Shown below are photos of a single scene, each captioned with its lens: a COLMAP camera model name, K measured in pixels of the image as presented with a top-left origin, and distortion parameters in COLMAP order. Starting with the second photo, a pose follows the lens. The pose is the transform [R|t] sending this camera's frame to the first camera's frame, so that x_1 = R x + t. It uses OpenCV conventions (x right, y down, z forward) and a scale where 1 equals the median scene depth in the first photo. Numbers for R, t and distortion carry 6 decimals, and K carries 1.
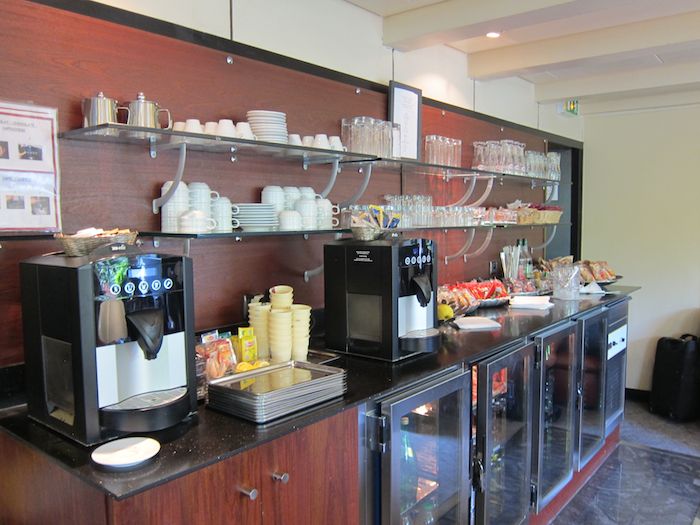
lens RADIAL K [[582.0, 0, 351.0], [0, 582.0, 263.1], [0, 0, 1]] dist [-0.045521, -0.005848]
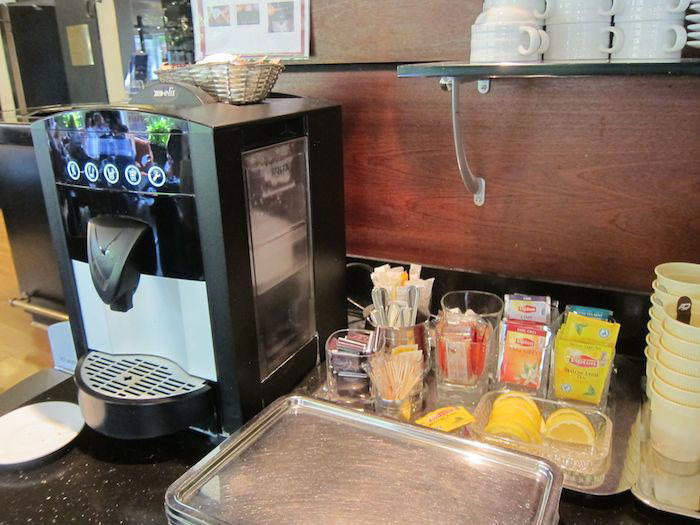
lens RADIAL K [[582.0, 0, 350.5], [0, 582.0, 263.5], [0, 0, 1]] dist [-0.045521, -0.005848]
pose [[0.218240, 0.325537, -0.919999, 0.160944], [-0.051001, 0.945239, 0.322370, -0.052484], [0.974562, -0.023433, 0.222891, 0.935086]]
